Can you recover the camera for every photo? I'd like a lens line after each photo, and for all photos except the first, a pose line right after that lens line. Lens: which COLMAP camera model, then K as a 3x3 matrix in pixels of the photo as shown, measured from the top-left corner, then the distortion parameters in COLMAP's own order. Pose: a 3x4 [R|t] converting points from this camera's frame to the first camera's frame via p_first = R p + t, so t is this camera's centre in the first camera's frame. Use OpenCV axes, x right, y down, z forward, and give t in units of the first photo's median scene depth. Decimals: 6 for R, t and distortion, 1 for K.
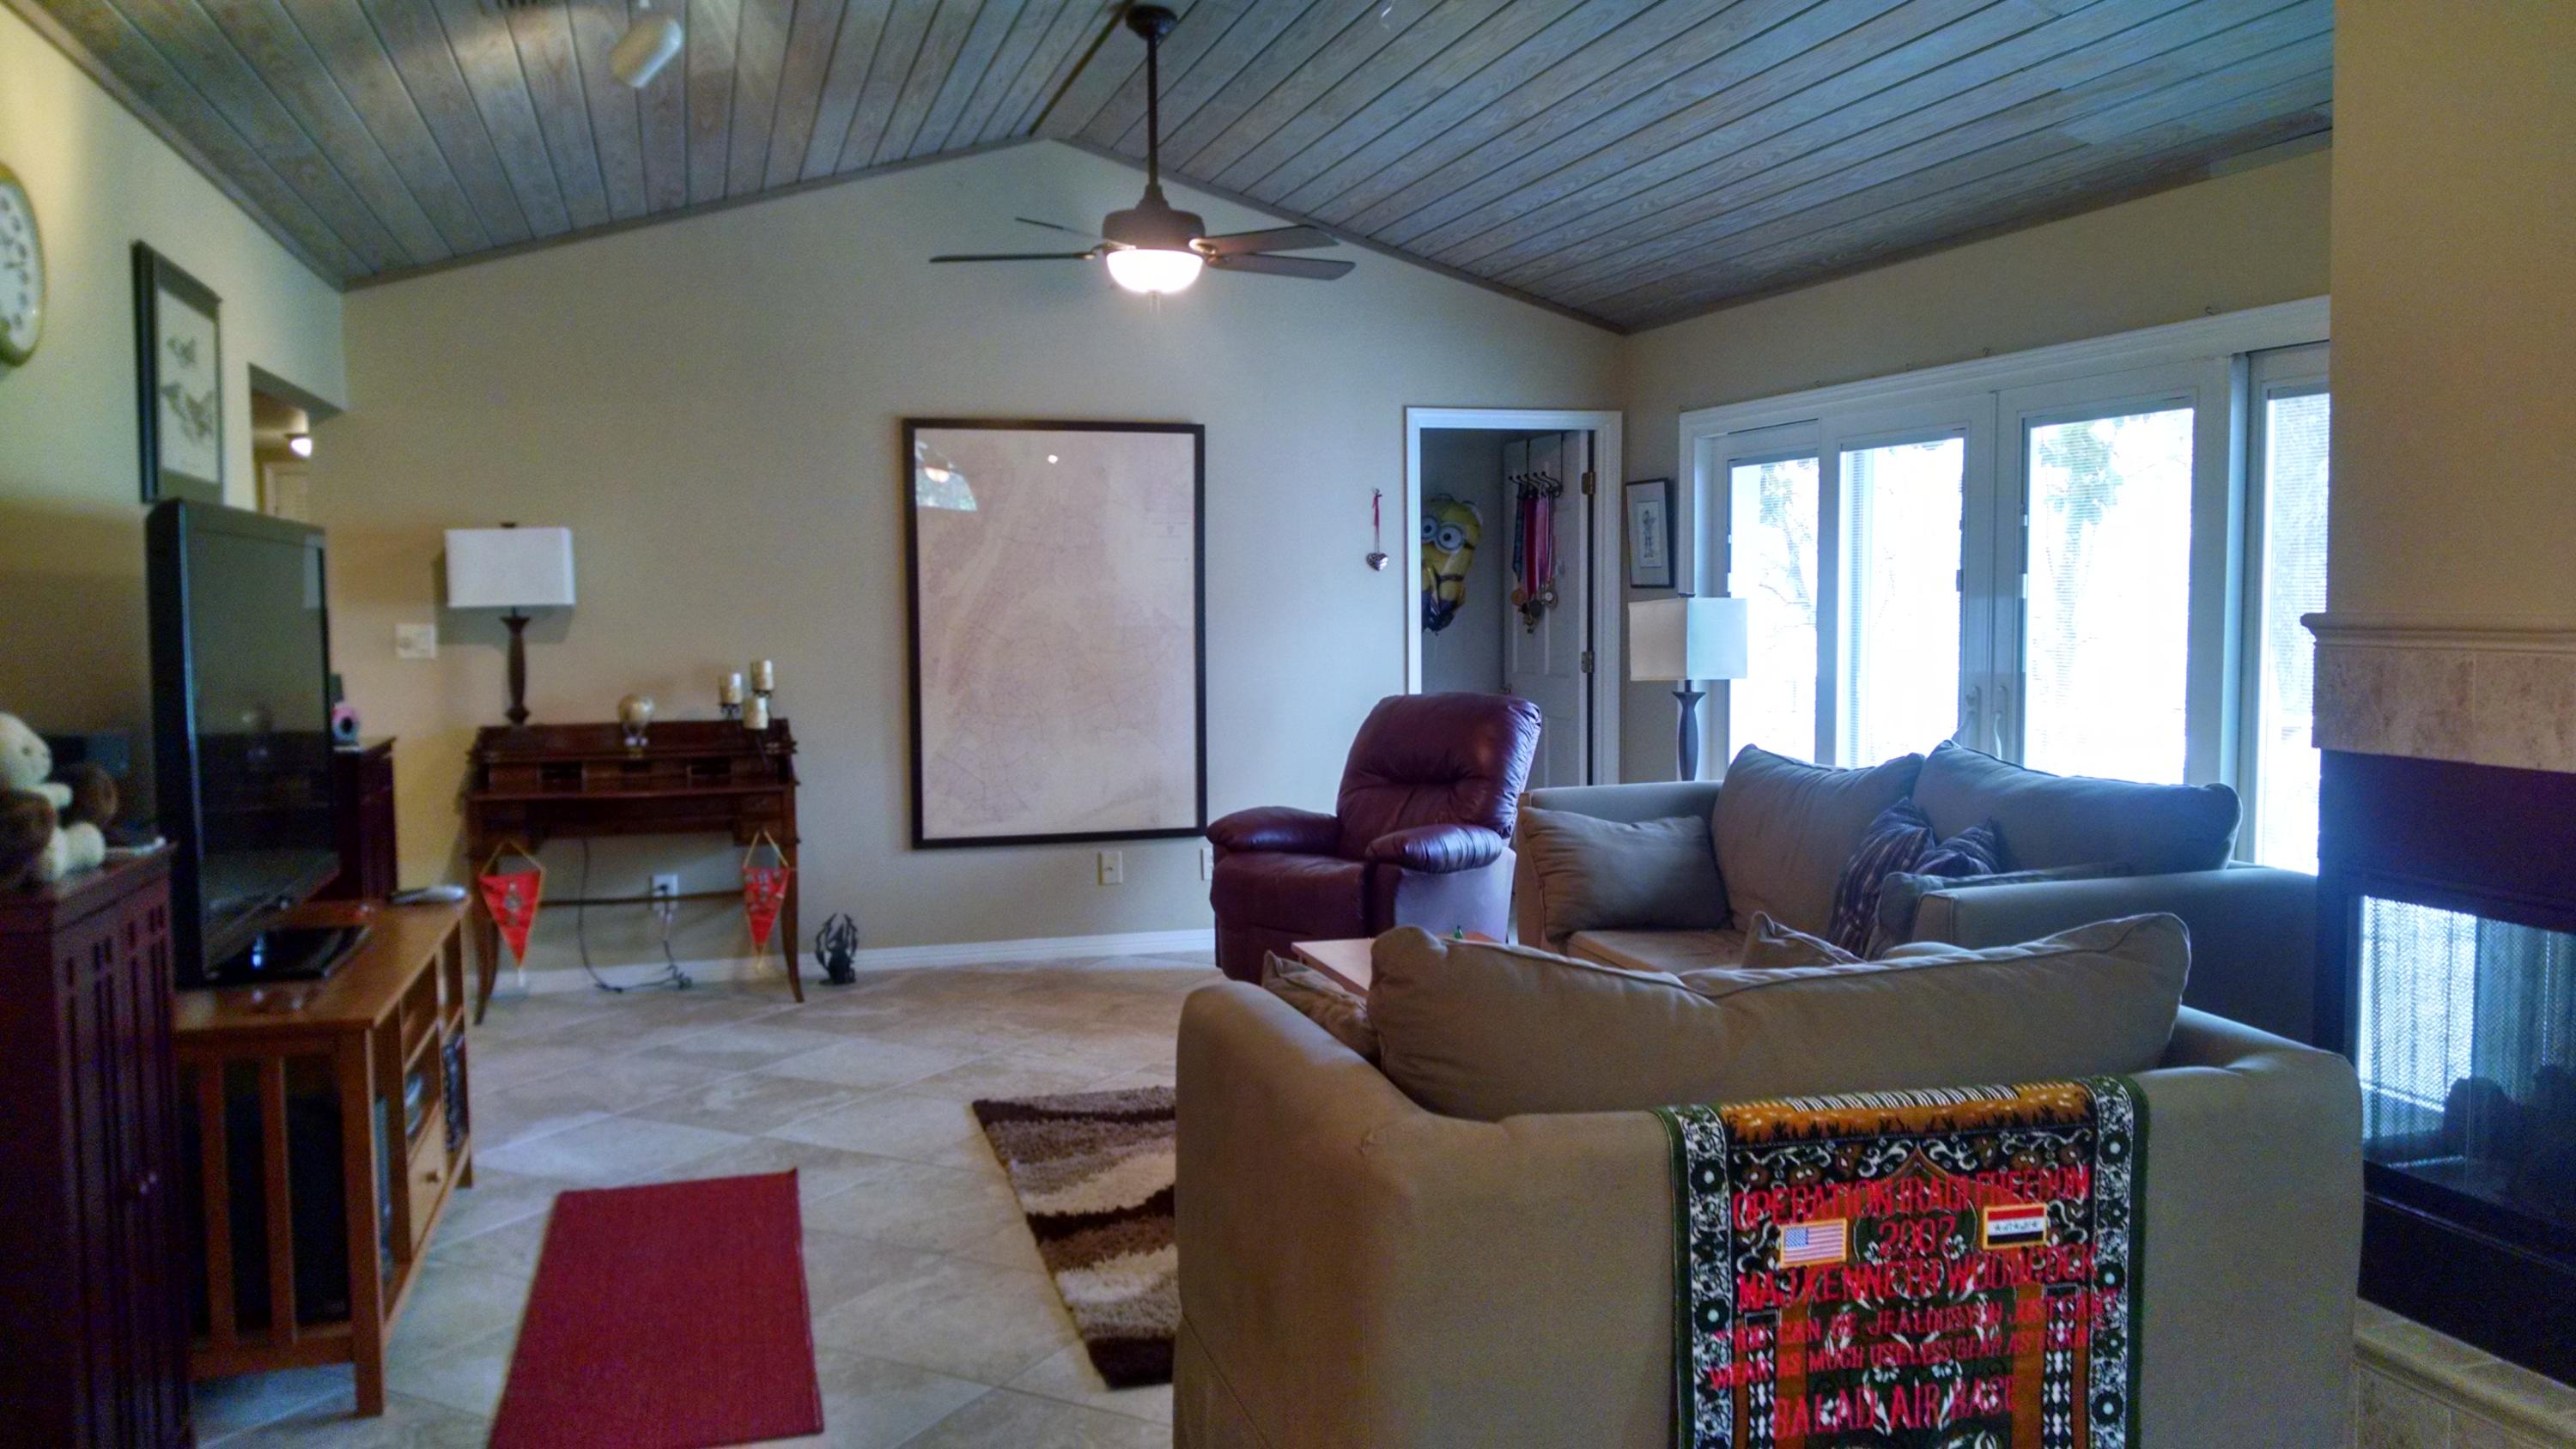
lens RADIAL K [[1932.5, 0, 1298.3], [0, 1932.5, 727.5], [0, 0, 1]] dist [0.048860, -0.094630]
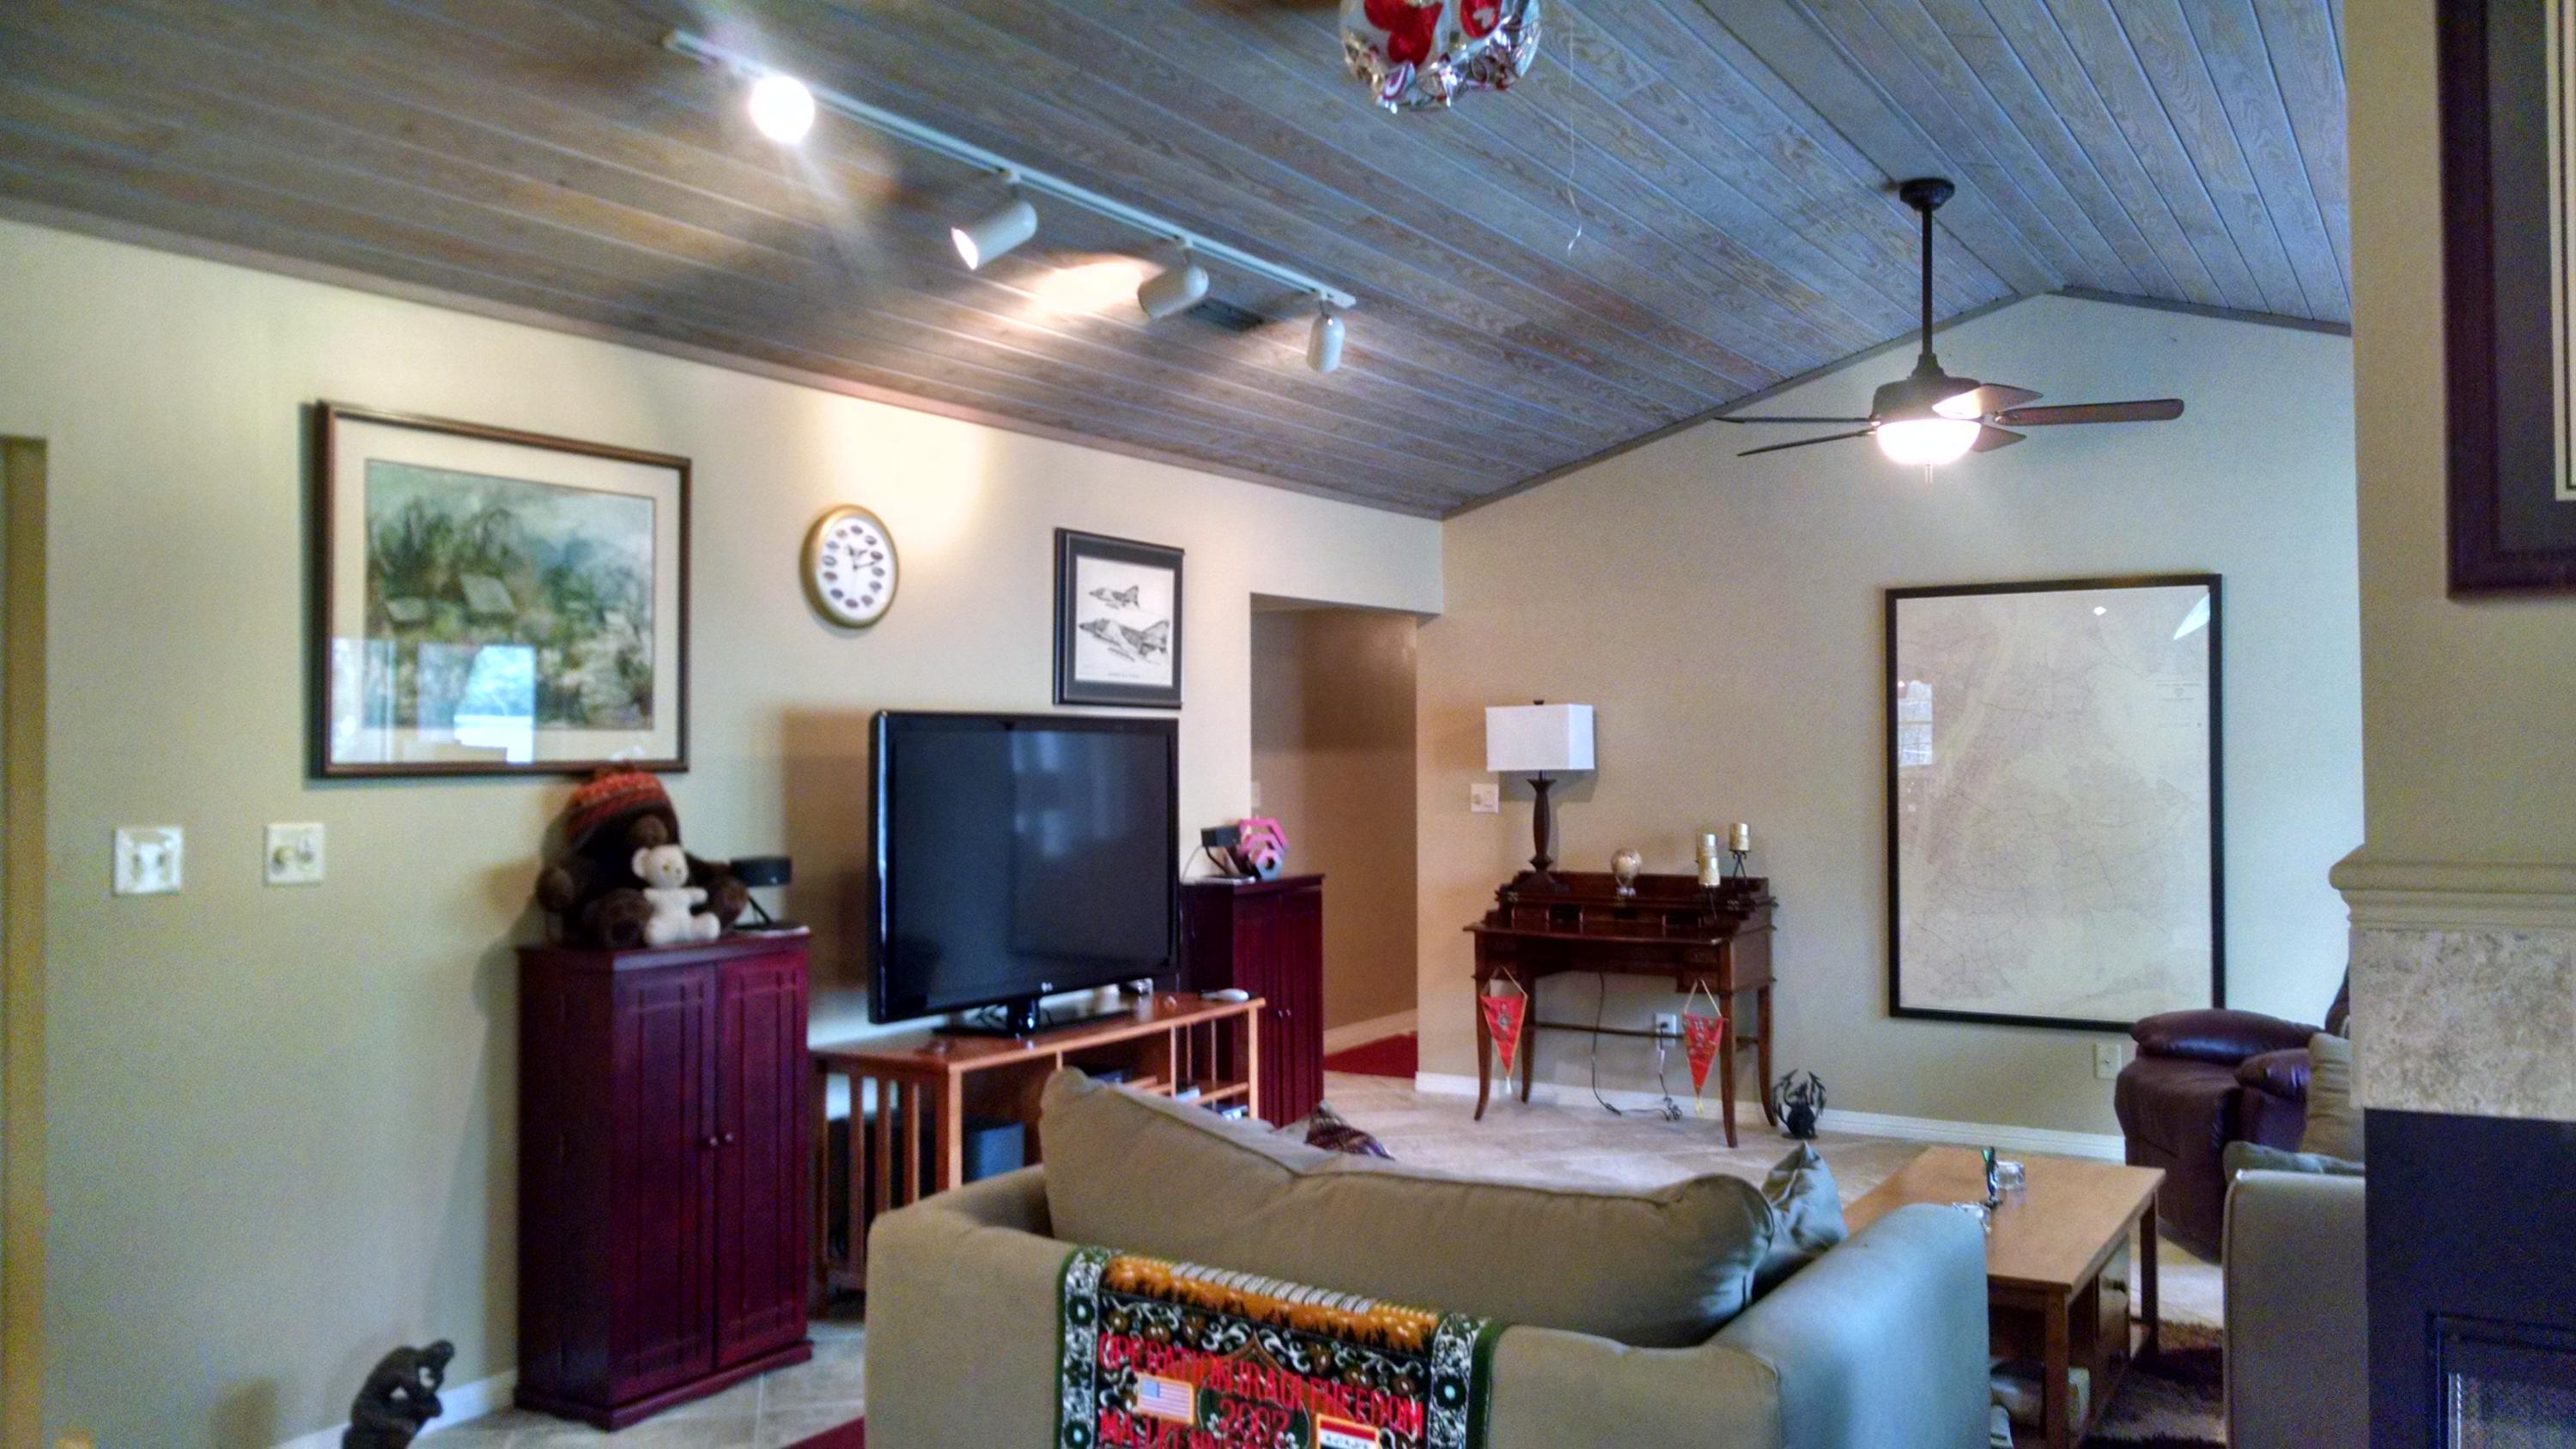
lens RADIAL K [[1938.7, 0, 1283.1], [0, 1938.7, 718.3], [0, 0, 1]] dist [0.045483, -0.078330]
pose [[0.664449, -0.008412, -0.747286, 1.096577], [-0.051056, 0.997089, -0.056621, -0.056054], [0.745588, 0.075775, 0.662085, 0.285154]]
